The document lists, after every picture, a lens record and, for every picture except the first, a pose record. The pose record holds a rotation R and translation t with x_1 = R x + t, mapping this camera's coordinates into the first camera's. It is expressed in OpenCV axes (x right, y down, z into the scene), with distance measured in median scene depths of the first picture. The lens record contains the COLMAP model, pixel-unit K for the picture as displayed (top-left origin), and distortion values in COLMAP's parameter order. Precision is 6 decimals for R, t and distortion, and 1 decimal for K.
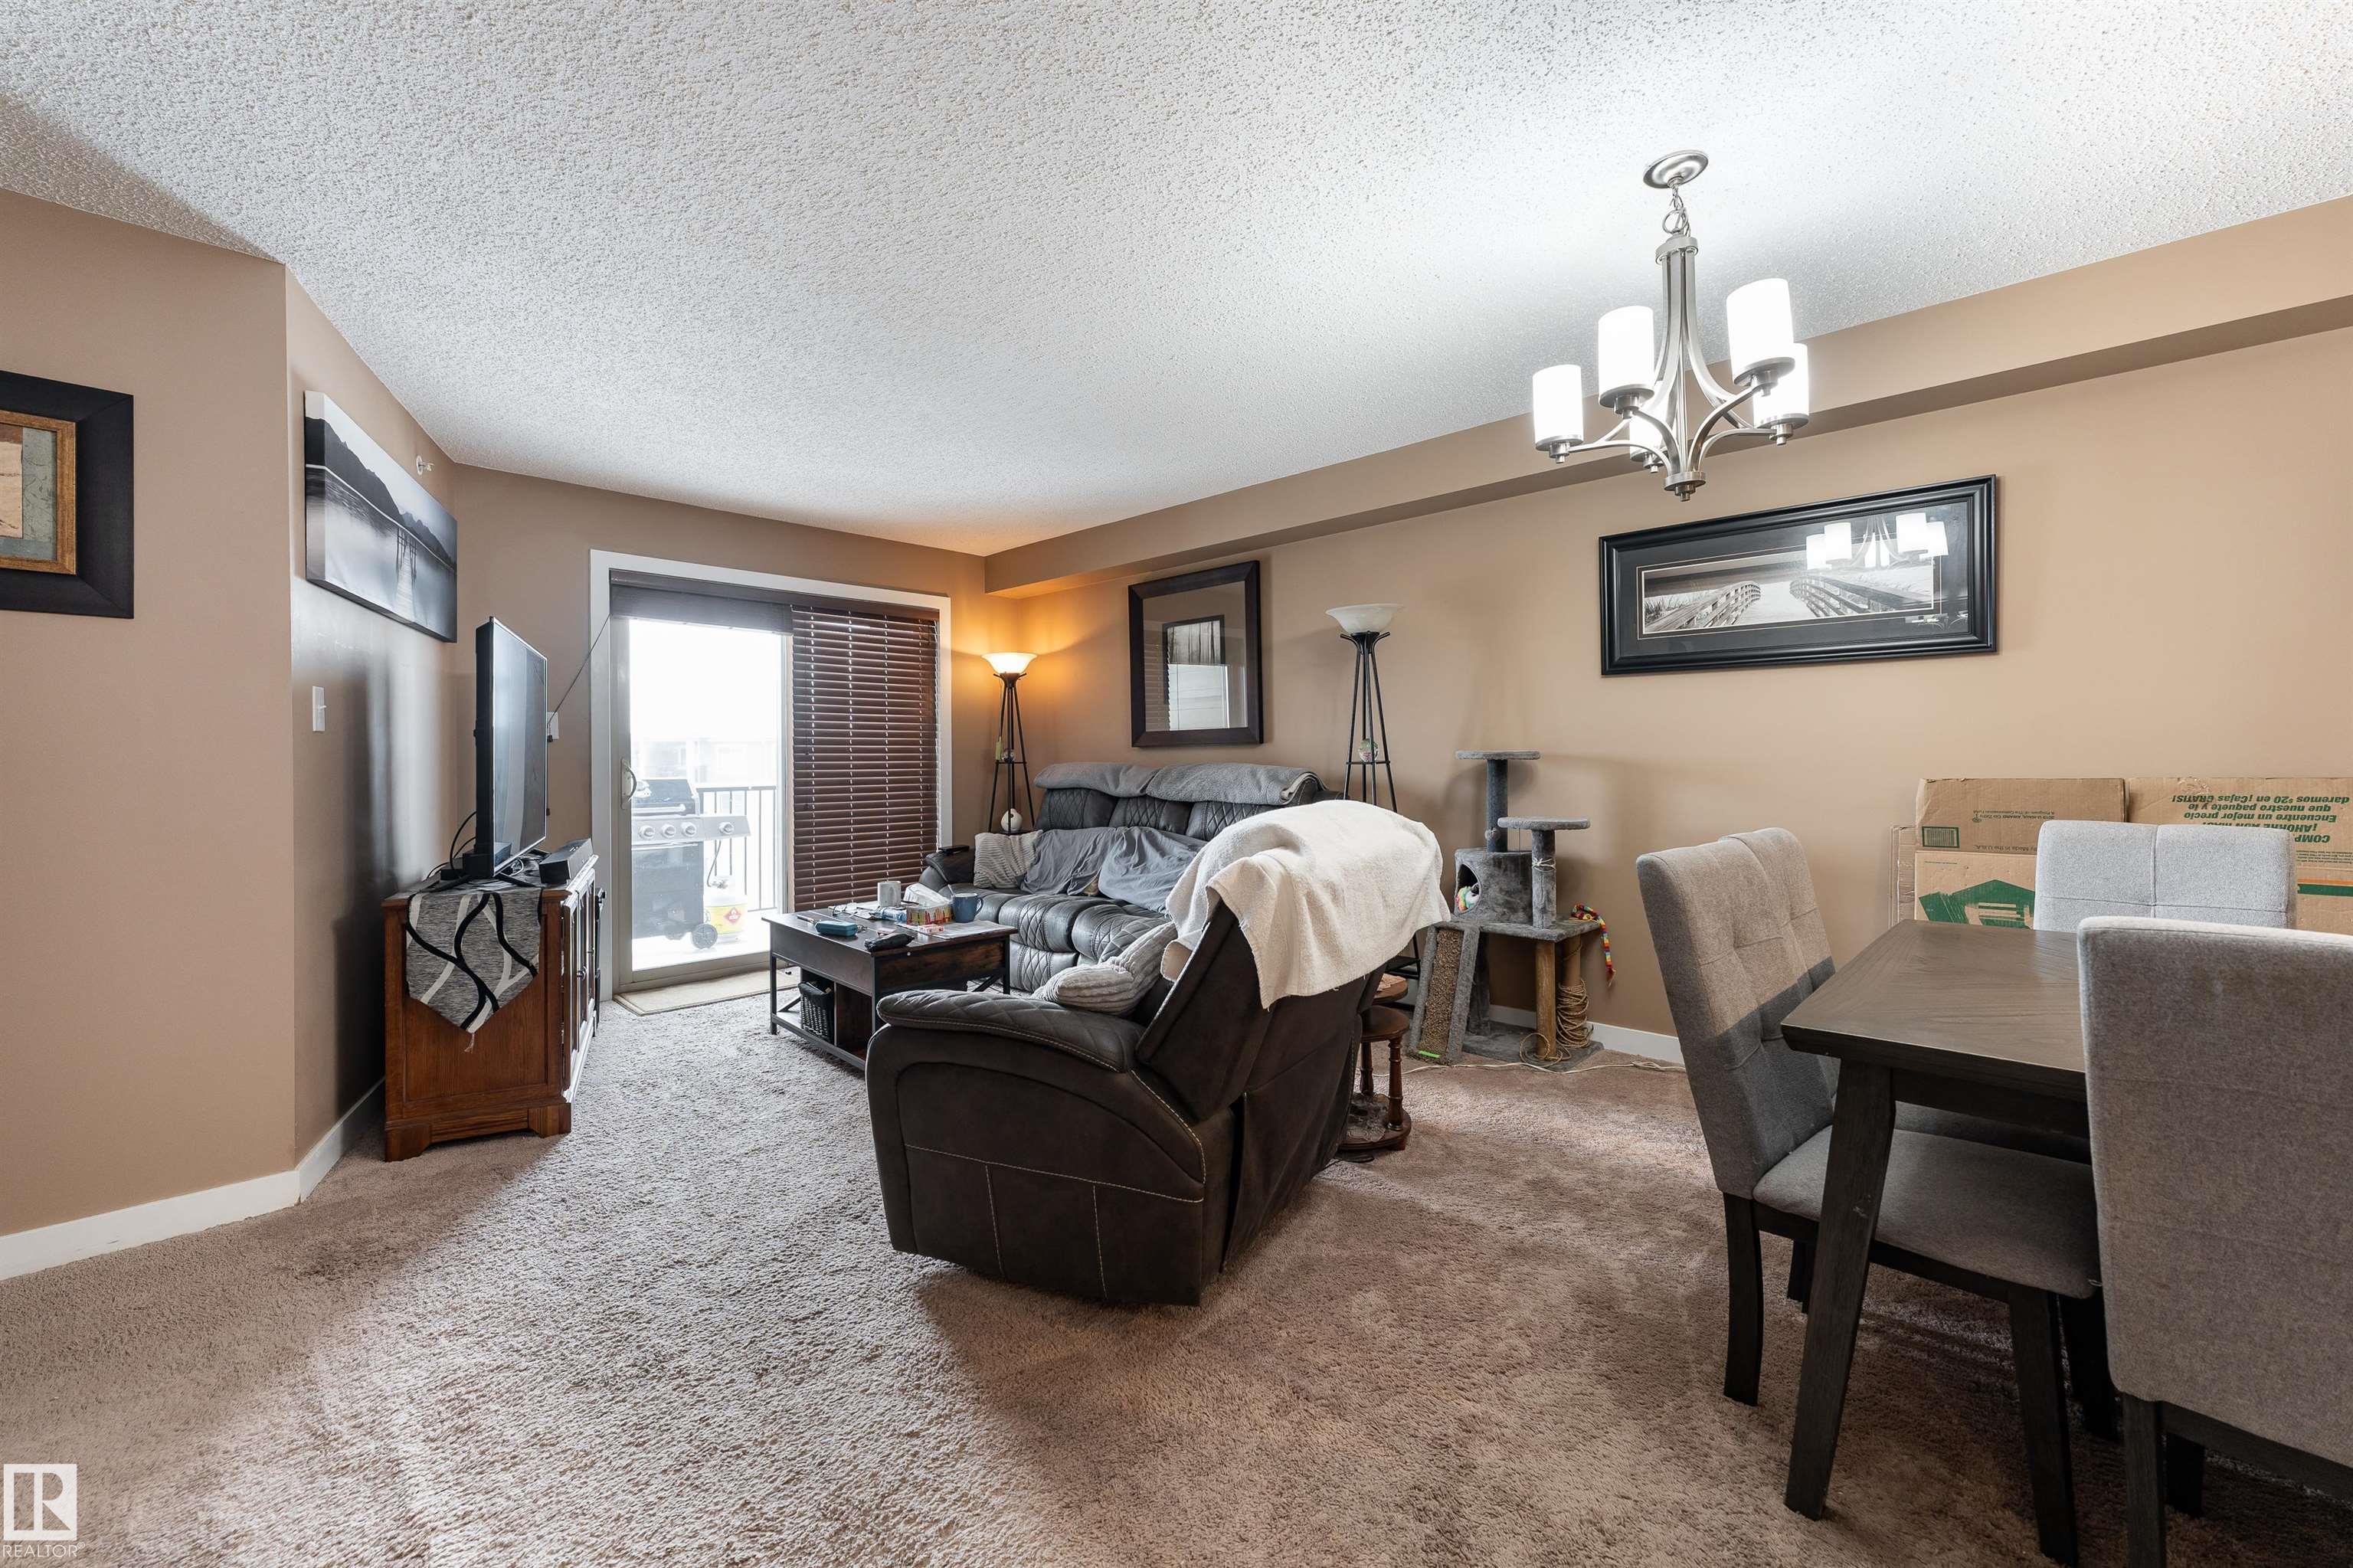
lens RADIAL K [[949.5, 0, 1170.5], [0, 949.5, 758.9], [0, 0, 1]] dist [0.001911, 0.000155]
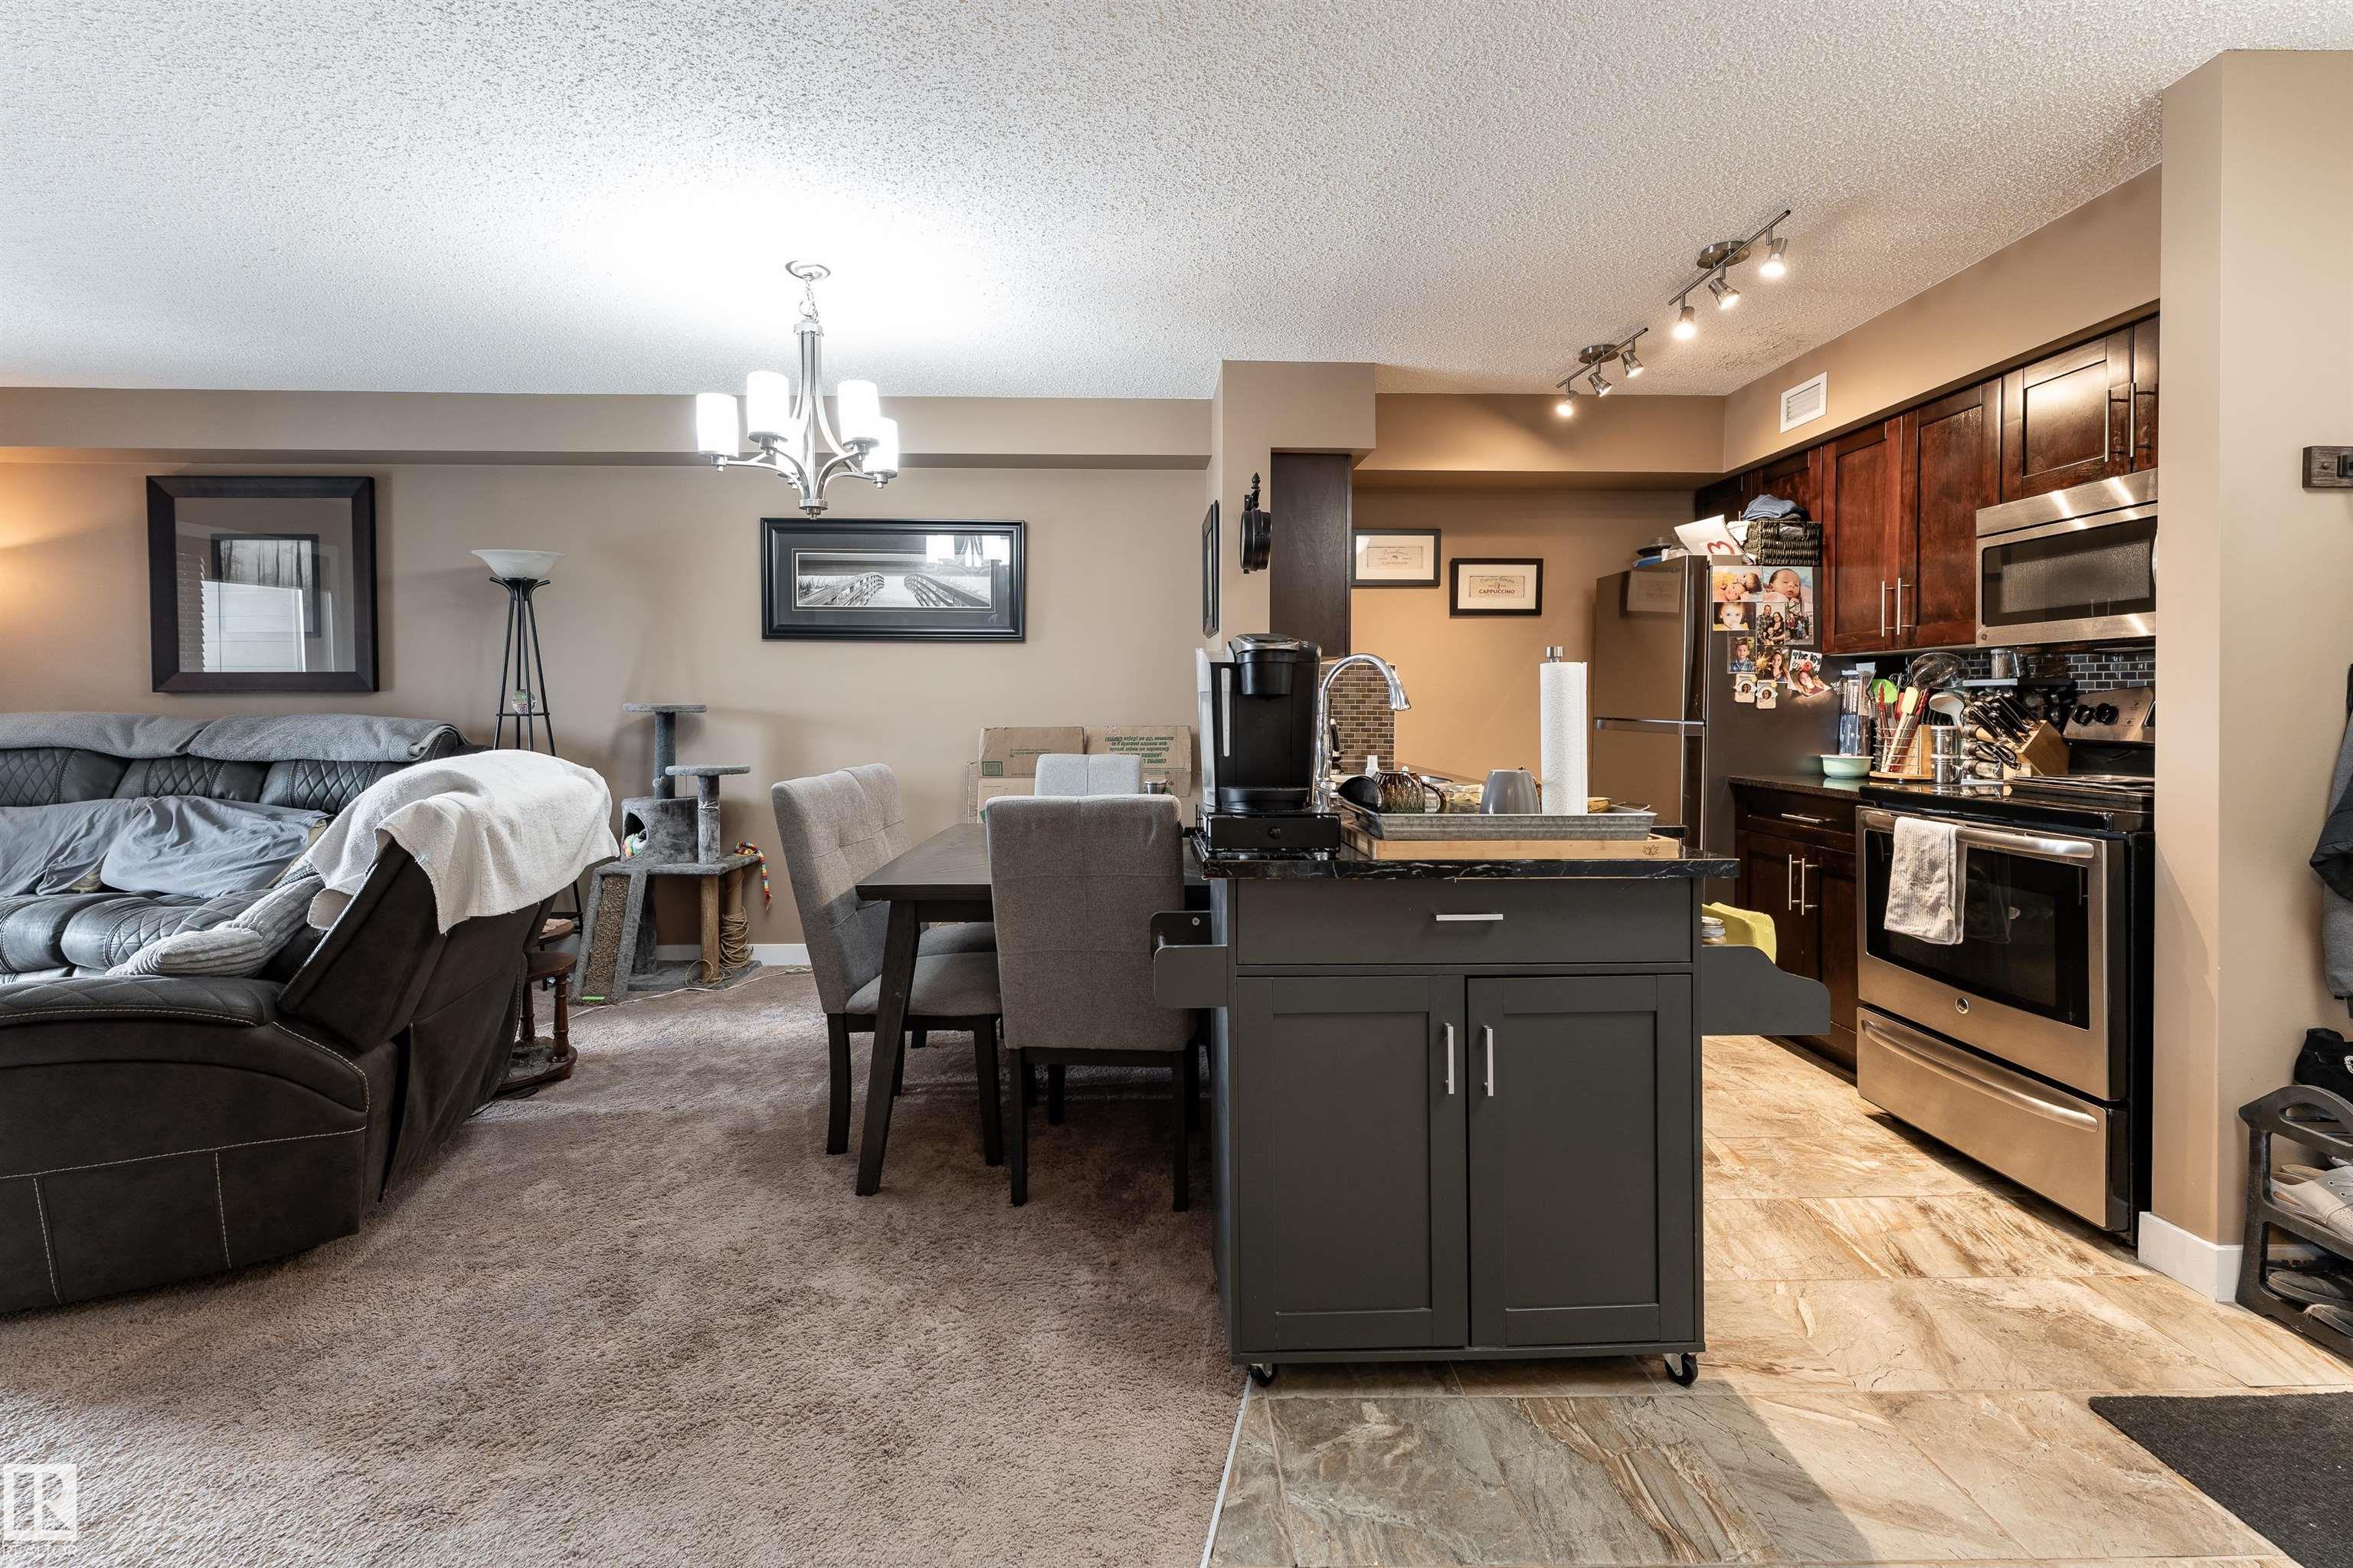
lens RADIAL K [[1018.3, 0, 1169.4], [0, 1018.3, 717.0], [0, 0, 1]] dist [0.000856, 0.000065]
pose [[0.704788, 0.003622, 0.709409, -0.076700], [-0.007382, 0.999970, 0.002229, -0.000707], [-0.709380, -0.006809, 0.704793, -0.232934]]
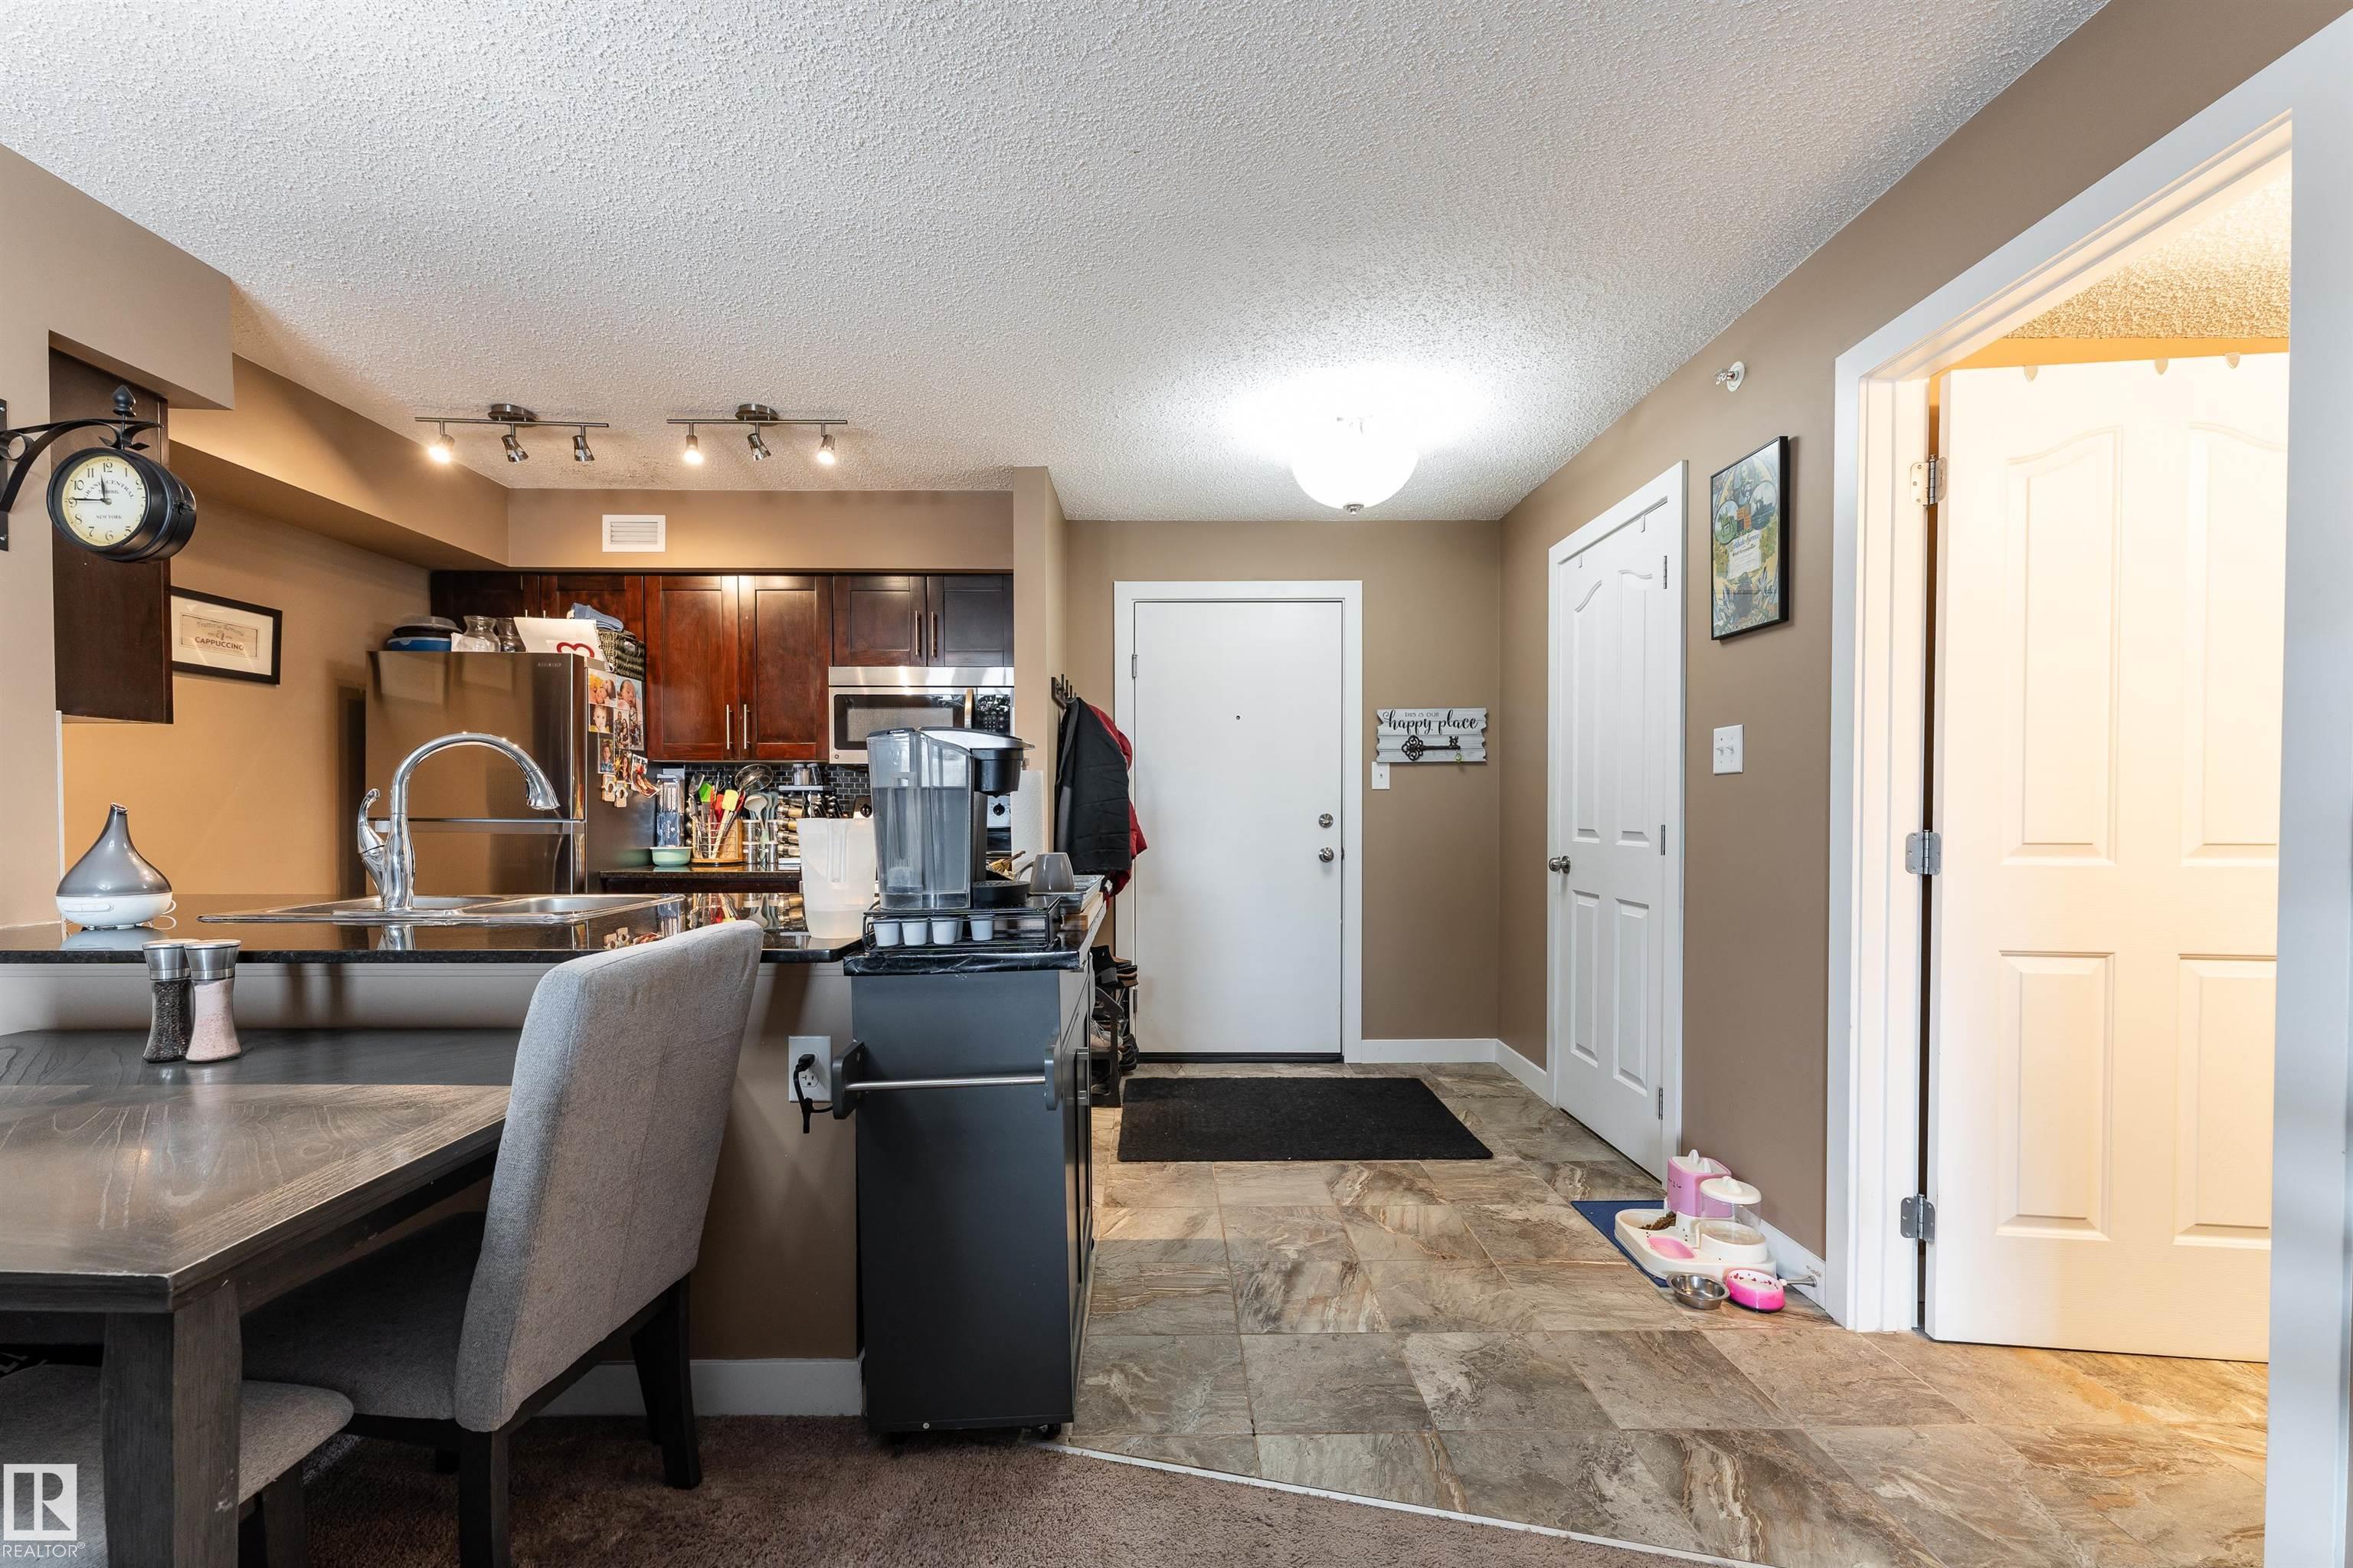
lens RADIAL K [[955.9, 0, 1168.1], [0, 955.9, 824.1], [0, 0, 1]] dist [0.000985, 0.000096]
pose [[-0.703277, -0.001165, 0.710915, -0.088057], [0.008597, 0.999912, 0.010143, 0.002112], [-0.710864, 0.013245, -0.703204, 0.430342]]
